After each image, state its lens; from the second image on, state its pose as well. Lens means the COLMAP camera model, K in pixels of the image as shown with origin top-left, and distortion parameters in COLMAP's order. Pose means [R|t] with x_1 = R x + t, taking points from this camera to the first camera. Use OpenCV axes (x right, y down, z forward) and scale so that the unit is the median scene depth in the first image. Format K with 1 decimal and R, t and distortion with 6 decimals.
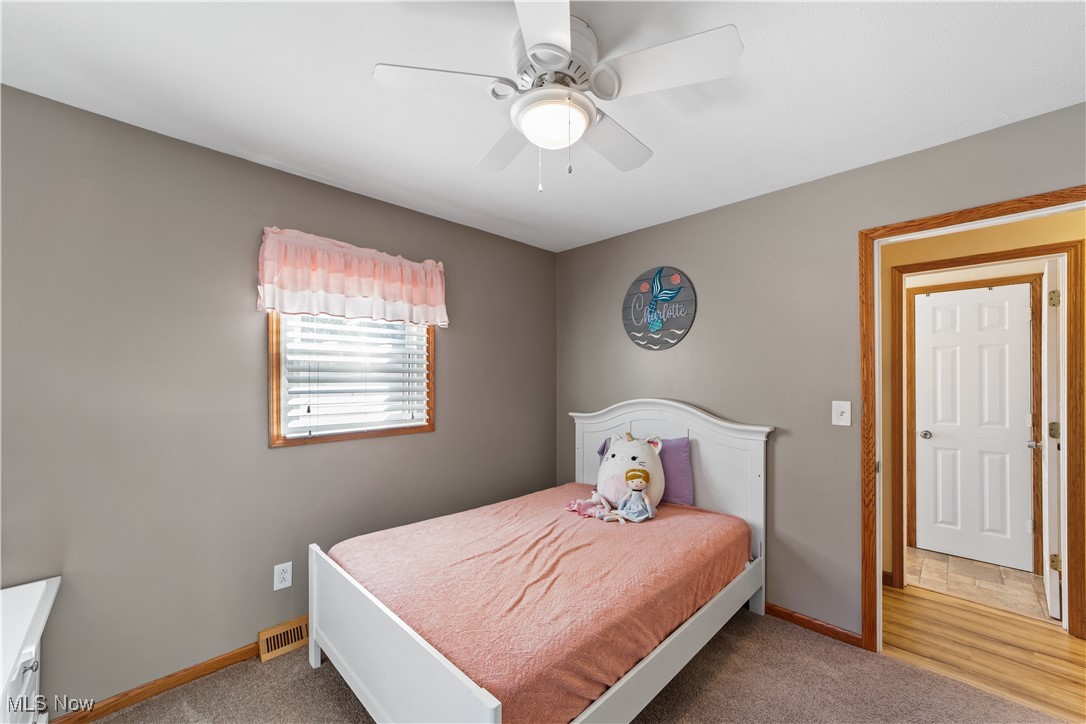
lens RADIAL K [[420.9, 0, 529.0], [0, 420.9, 384.1], [0, 0, 1]] dist [-0.013358, 0.004614]
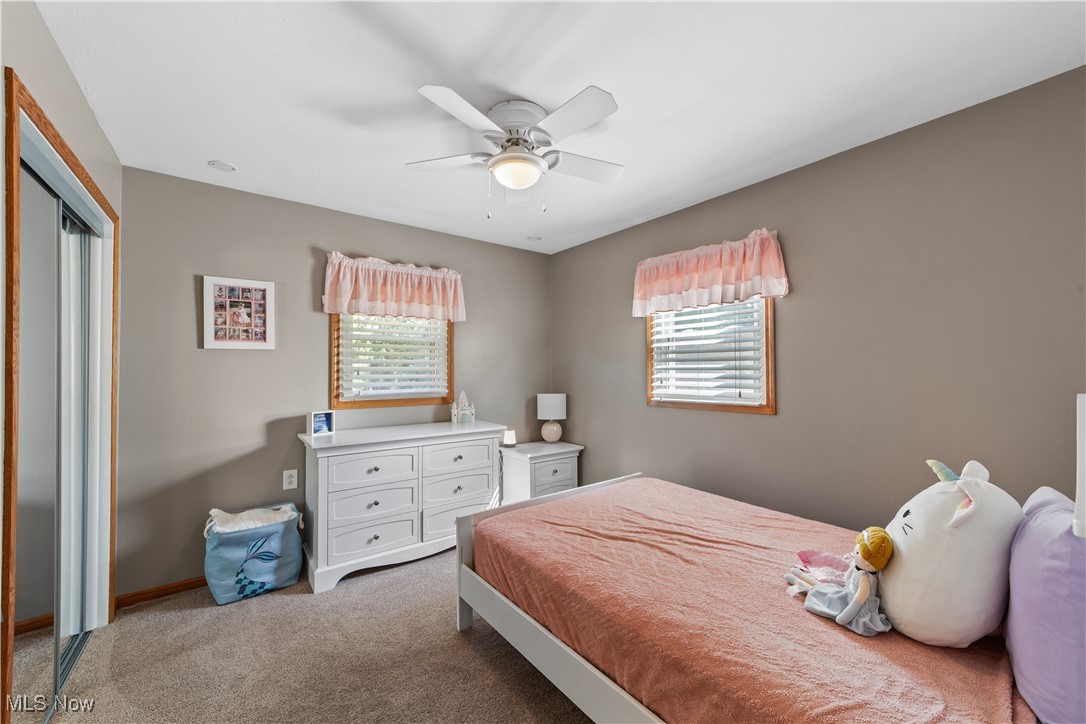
lens RADIAL K [[420.9, 0, 541.1], [0, 420.9, 362.8], [0, 0, 1]] dist [-0.013358, 0.004614]
pose [[-0.119687, -0.011087, -0.992750, 0.871248], [0.001466, 0.999935, -0.011344, 0.013773], [0.992811, -0.002813, -0.119663, 0.739233]]
